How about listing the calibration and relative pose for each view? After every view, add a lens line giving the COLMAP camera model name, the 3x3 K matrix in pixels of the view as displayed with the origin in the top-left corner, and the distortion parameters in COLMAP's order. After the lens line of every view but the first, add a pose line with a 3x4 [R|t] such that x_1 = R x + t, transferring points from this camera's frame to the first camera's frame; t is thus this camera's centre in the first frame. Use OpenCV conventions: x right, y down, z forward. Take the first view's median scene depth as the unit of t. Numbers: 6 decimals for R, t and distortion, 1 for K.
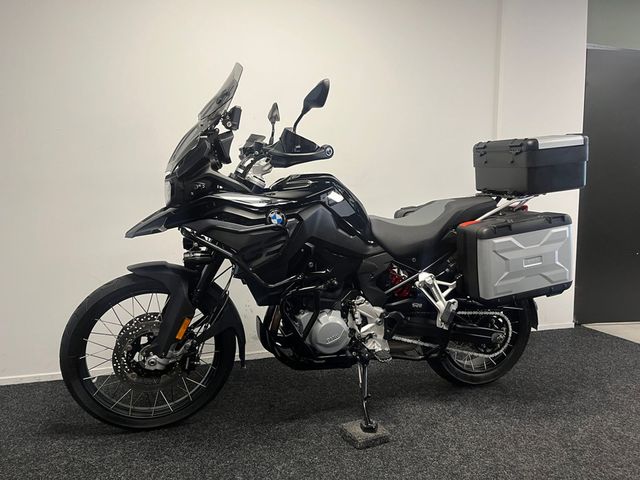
lens RADIAL K [[488.4, 0, 327.4], [0, 488.4, 242.4], [0, 0, 1]] dist [0.068936, -0.098623]
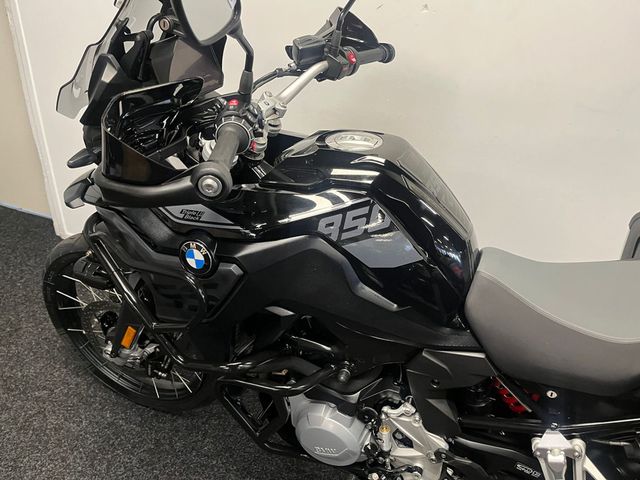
lens RADIAL K [[488.4, 0, 327.4], [0, 488.4, 242.4], [0, 0, 1]] dist [0.068936, -0.098623]
pose [[0.778559, 0.360154, -0.513941, 0.215065], [-0.129919, 0.893692, 0.429460, -0.256837], [0.613977, -0.267589, 0.742583, 0.649172]]
